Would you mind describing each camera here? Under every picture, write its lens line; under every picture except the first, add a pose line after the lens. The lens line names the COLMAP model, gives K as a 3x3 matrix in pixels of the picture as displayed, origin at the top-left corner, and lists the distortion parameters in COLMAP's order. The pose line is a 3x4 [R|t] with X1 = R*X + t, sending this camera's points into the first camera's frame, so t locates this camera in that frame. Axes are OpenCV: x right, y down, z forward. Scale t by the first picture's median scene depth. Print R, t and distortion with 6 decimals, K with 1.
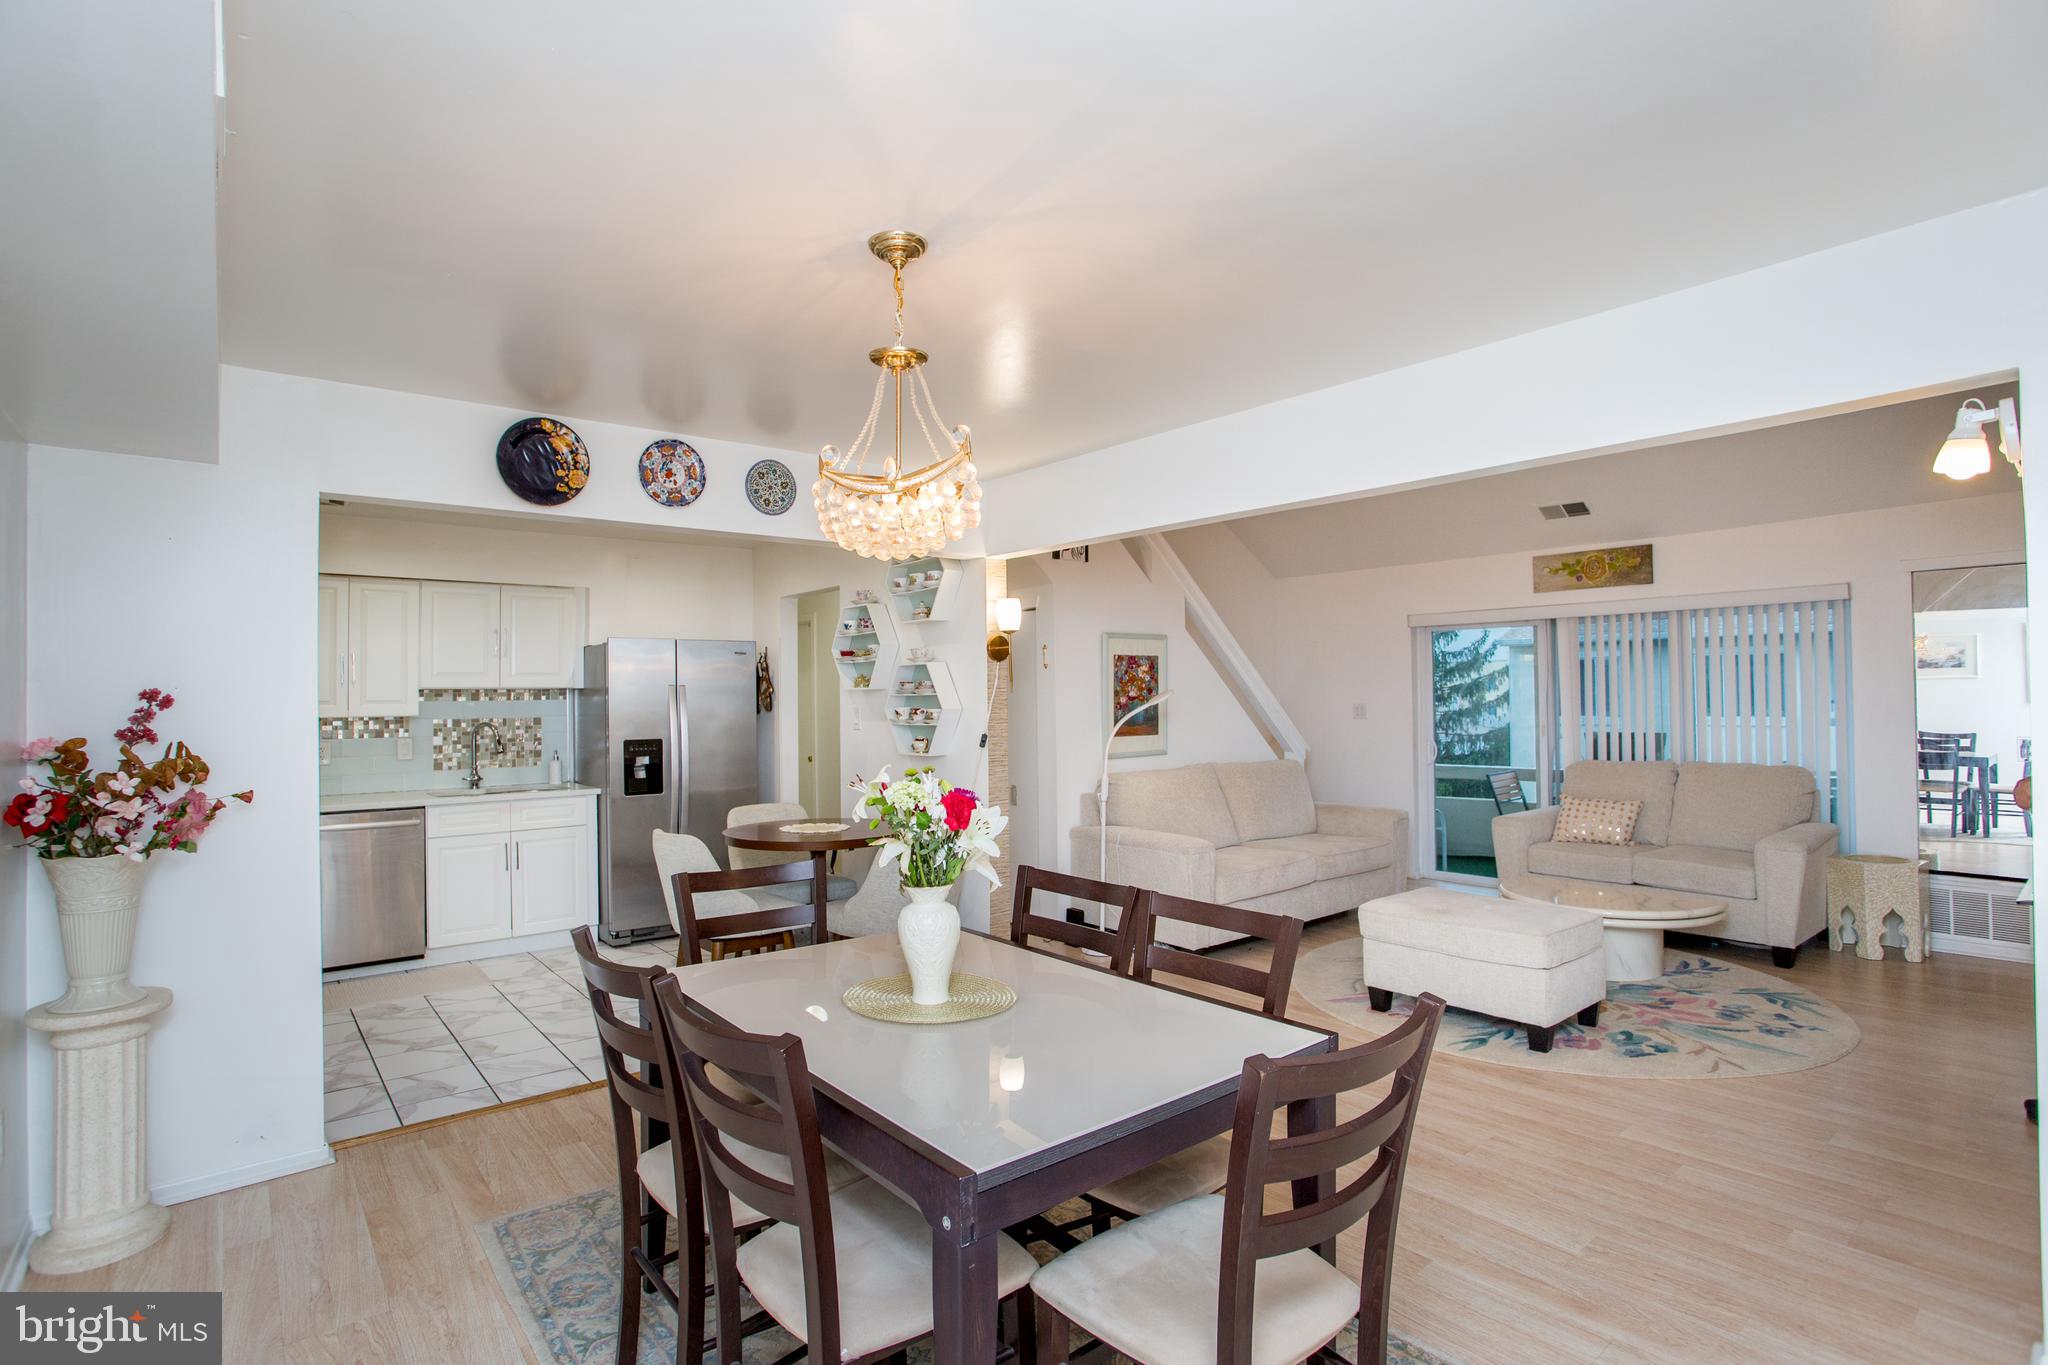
lens RADIAL K [[977.7, 0, 1020.3], [0, 977.7, 676.7], [0, 0, 1]] dist [-0.088597, 0.032133]
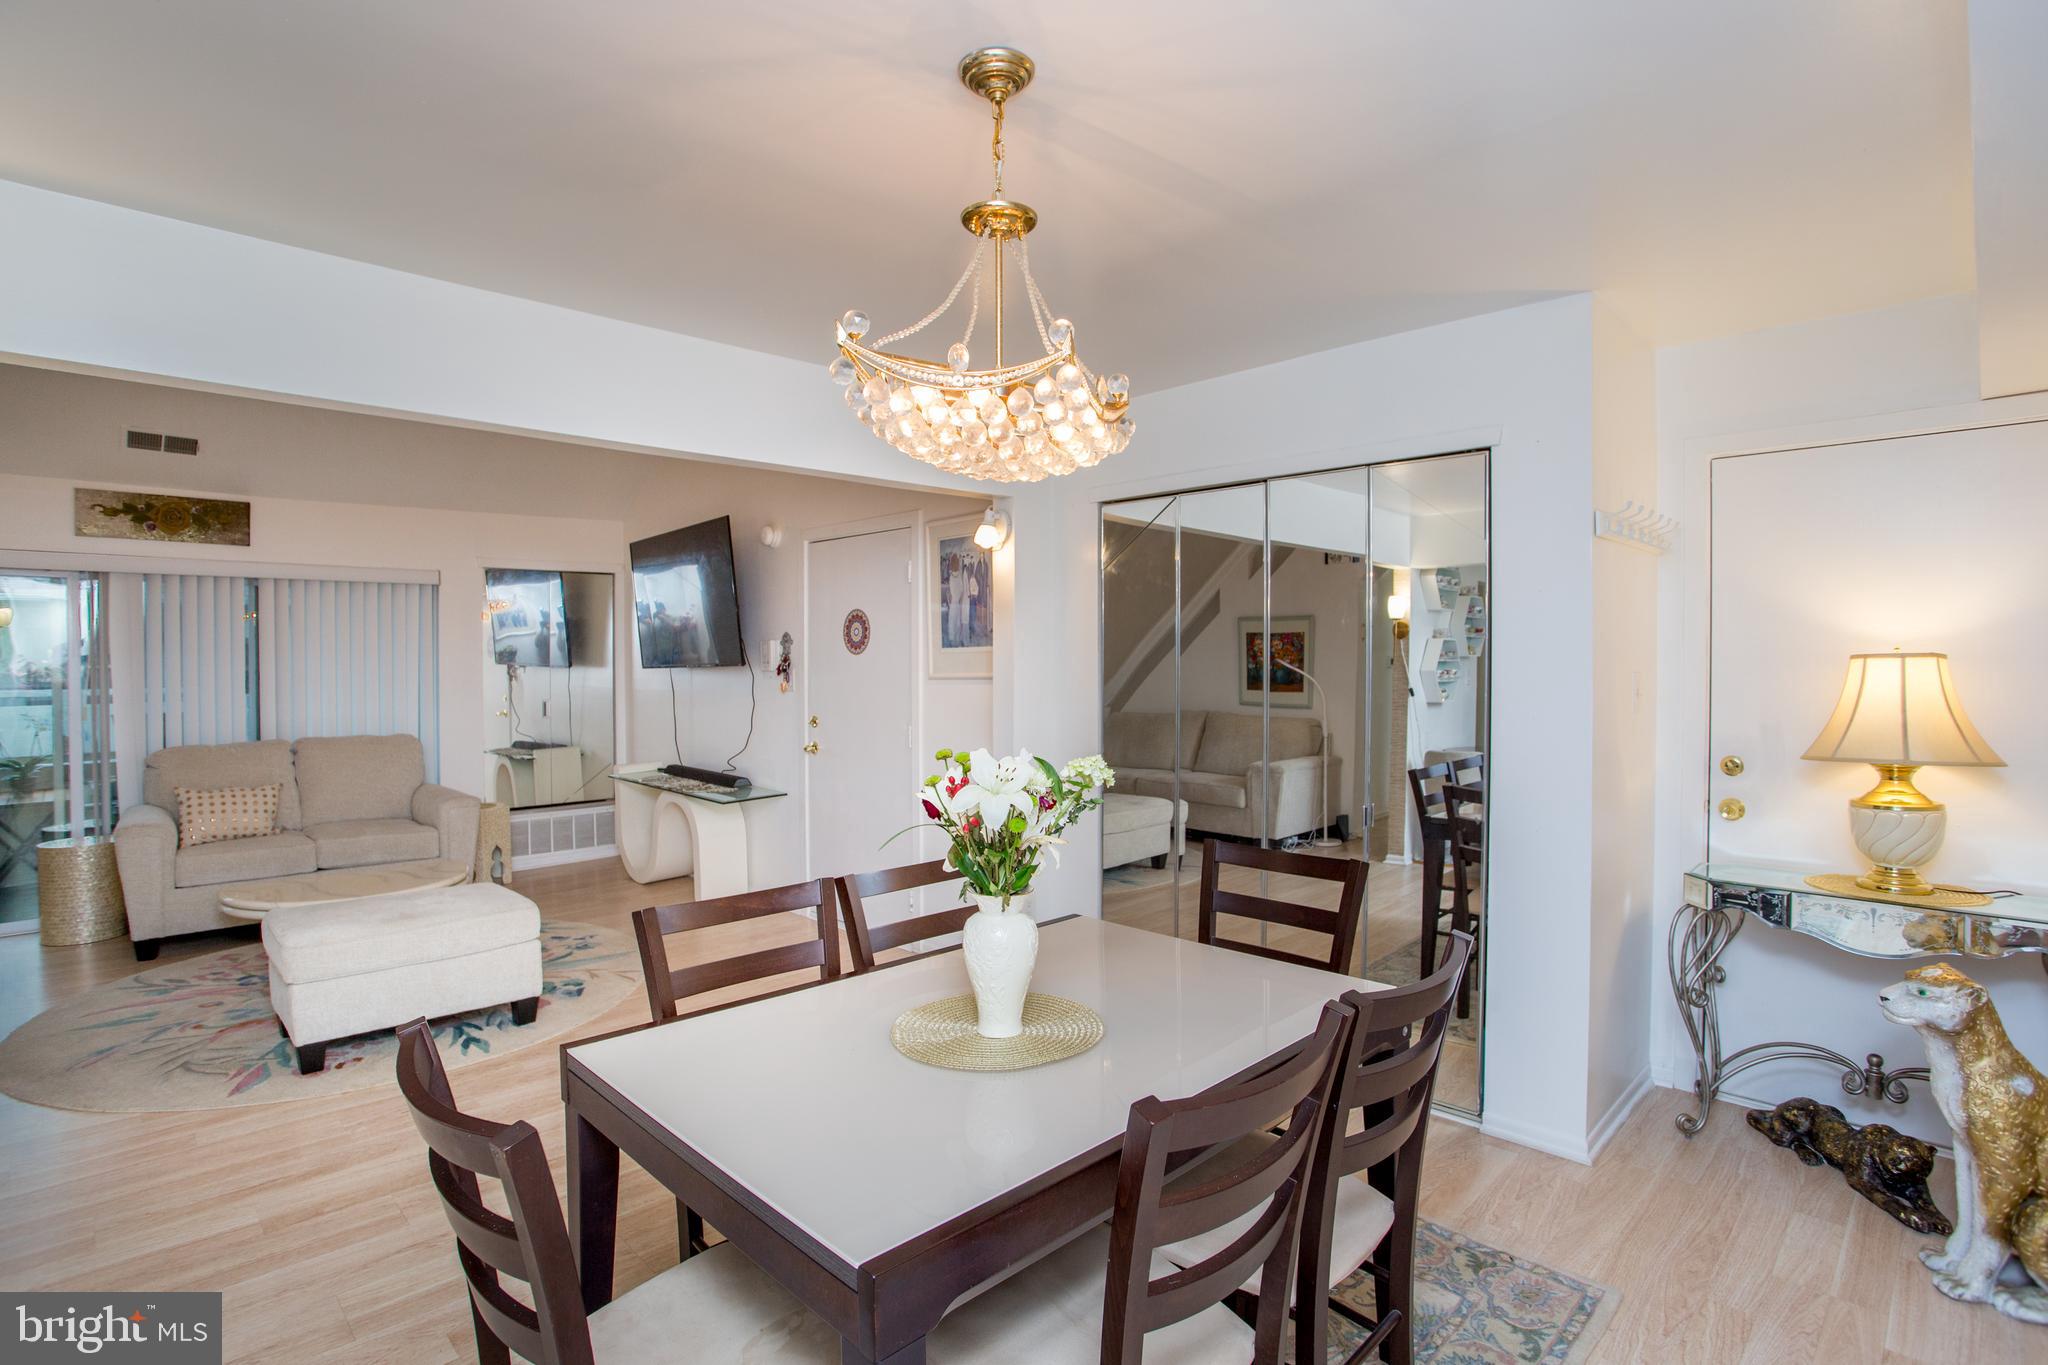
lens RADIAL K [[977.7, 0, 1020.3], [0, 977.7, 676.7], [0, 0, 1]] dist [-0.088597, 0.032133]
pose [[-0.100080, -0.005049, 0.994967, -0.303497], [-0.017800, 0.999836, 0.003283, 0.010882], [-0.994820, -0.017382, -0.100153, 0.359274]]
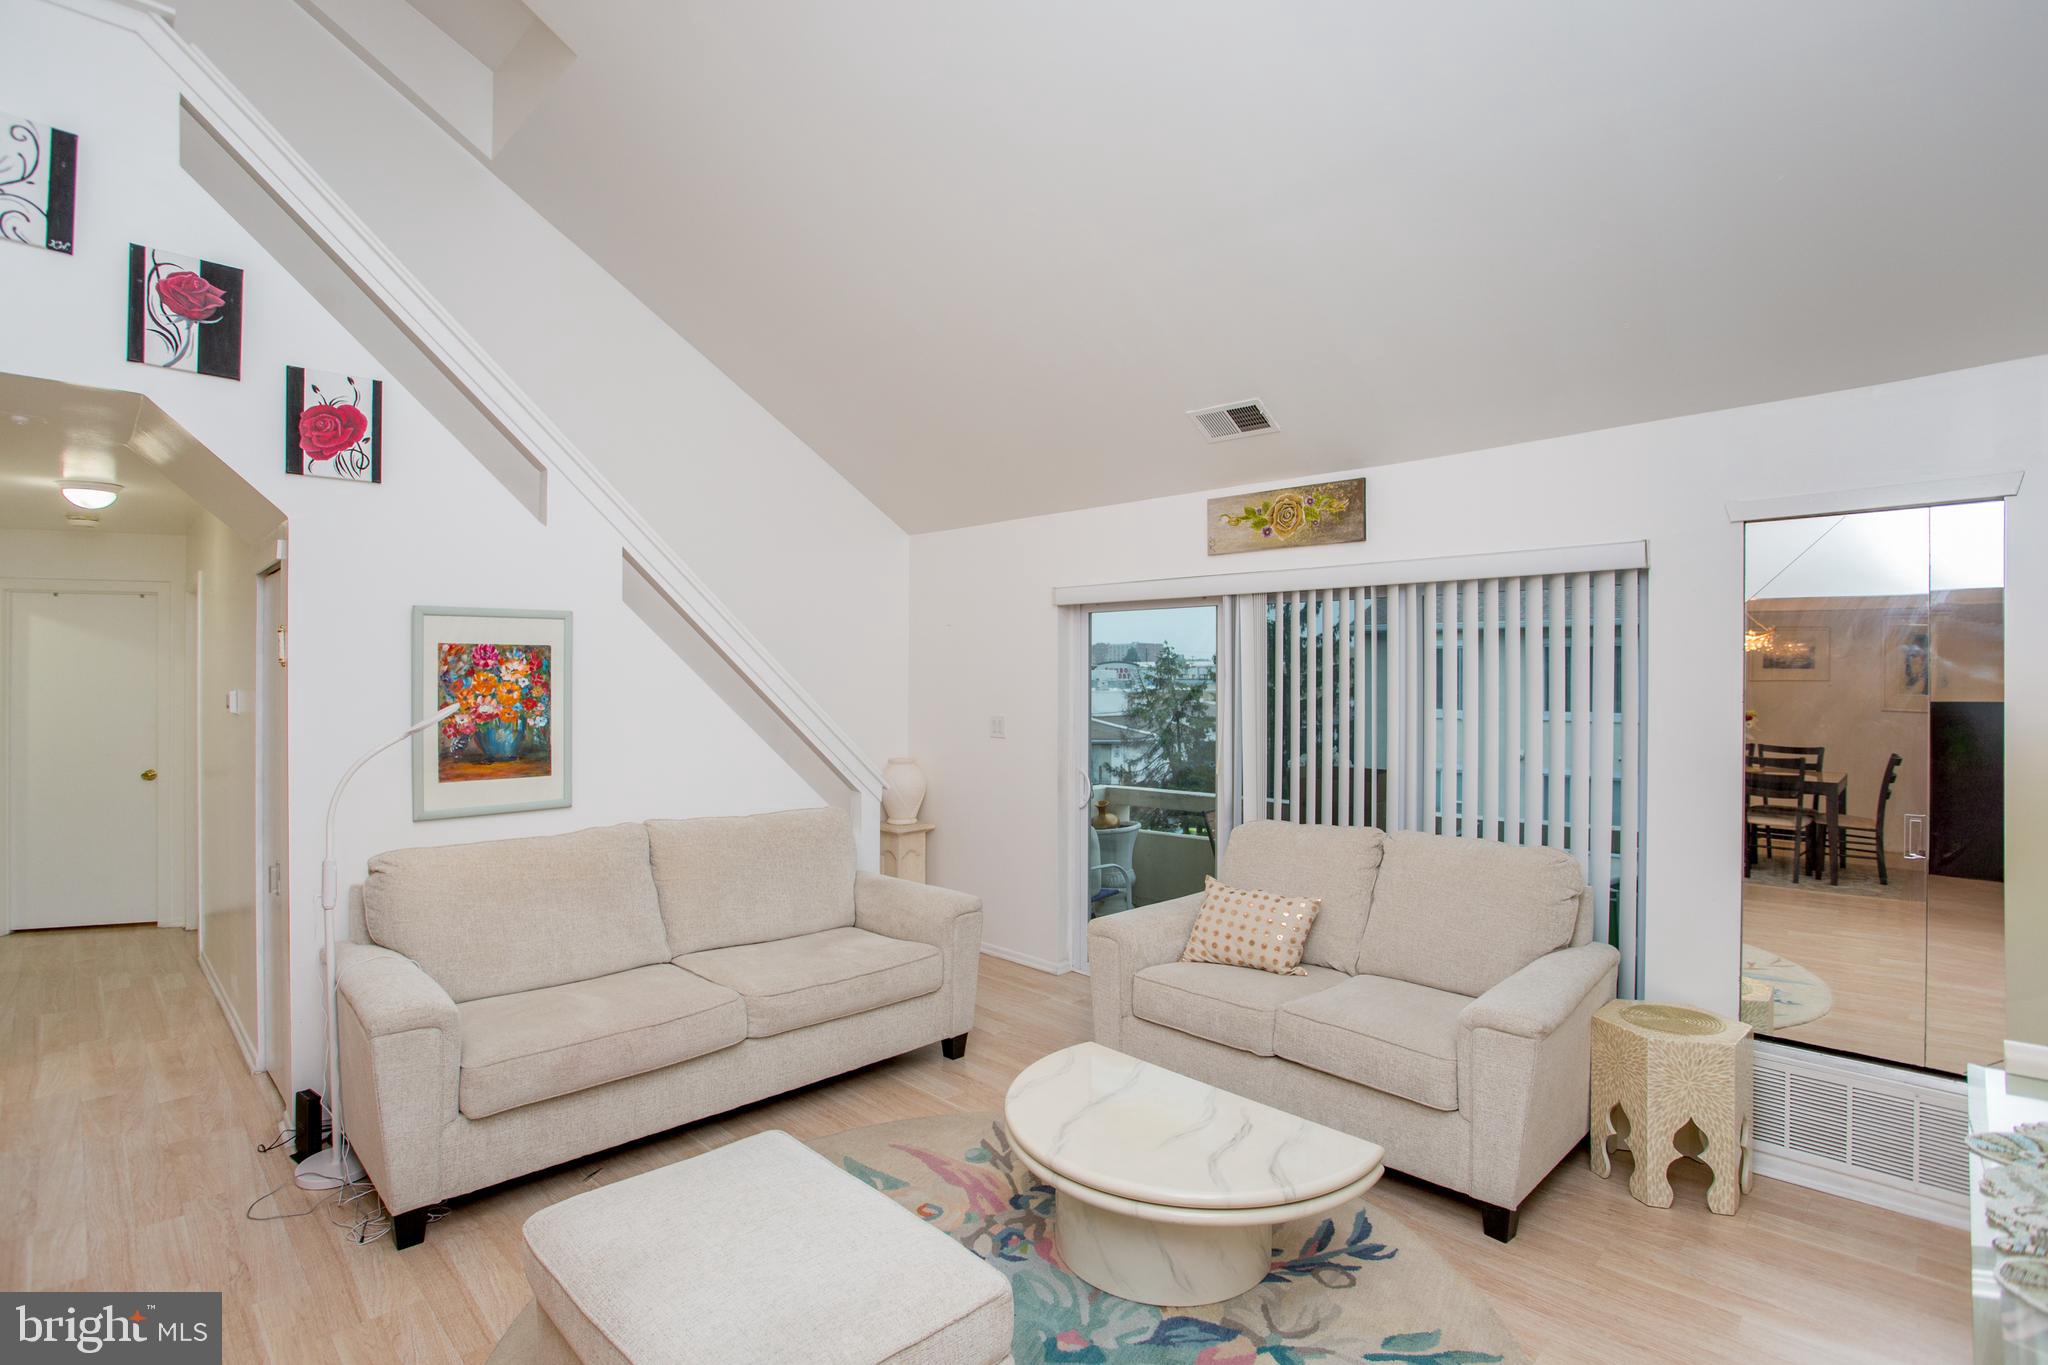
lens RADIAL K [[977.7, 0, 1020.3], [0, 977.7, 676.7], [0, 0, 1]] dist [-0.088597, 0.032133]
pose [[0.995244, 0.010743, 0.096820, 0.389647], [-0.013000, 0.999657, 0.022716, -0.020171], [-0.096543, -0.023867, 0.995043, 0.392016]]
